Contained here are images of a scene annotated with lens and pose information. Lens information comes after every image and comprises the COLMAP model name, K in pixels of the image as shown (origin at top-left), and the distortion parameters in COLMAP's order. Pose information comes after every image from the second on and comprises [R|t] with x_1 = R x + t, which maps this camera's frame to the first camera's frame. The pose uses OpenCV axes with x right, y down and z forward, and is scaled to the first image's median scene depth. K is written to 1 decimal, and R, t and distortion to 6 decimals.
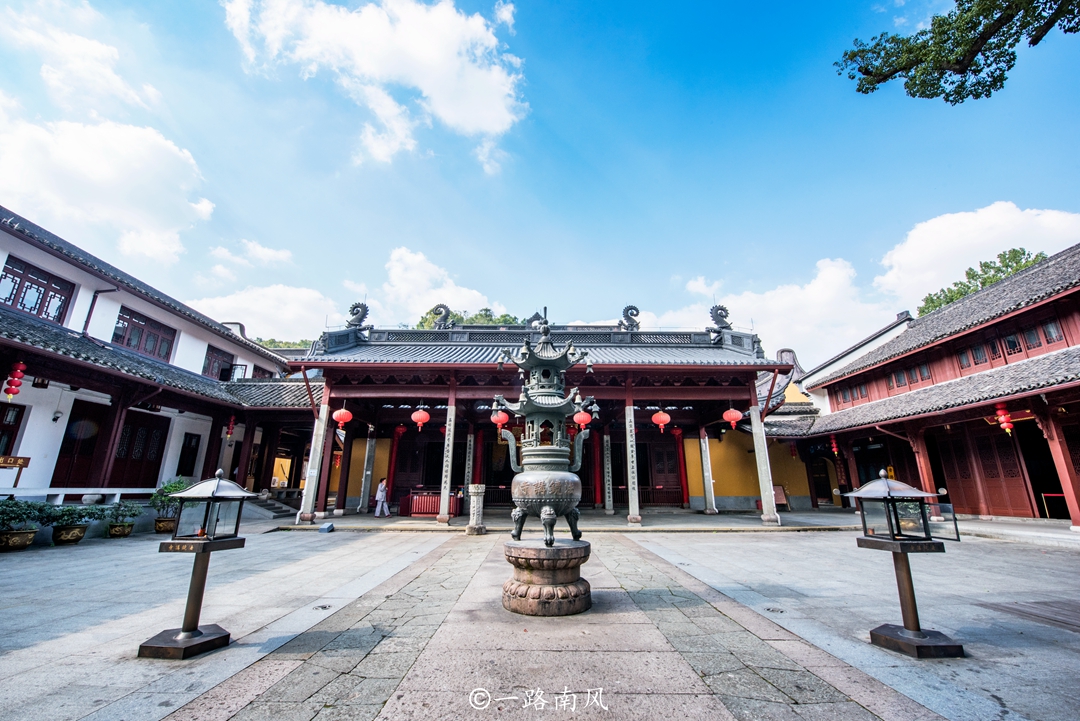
lens RADIAL K [[440.6, 0, 540.0], [0, 440.6, 360.5], [0, 0, 1]] dist [-0.008577, -0.004460]
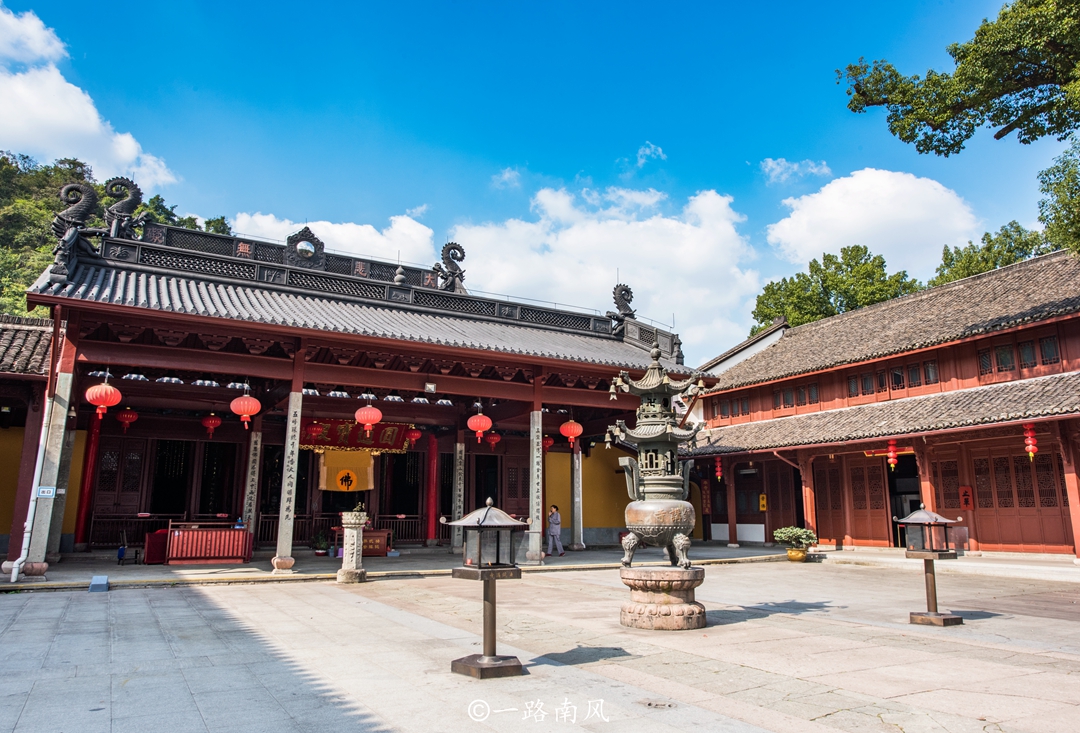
lens RADIAL K [[770.8, 0, 540.0], [0, 770.8, 366.5], [0, 0, 1]] dist [0.007572, 0.000094]
pose [[0.868017, 0.094511, 0.487456, -0.448974], [-0.136830, 0.989236, 0.051856, -0.041740], [-0.477308, -0.111711, 0.871606, -0.149397]]
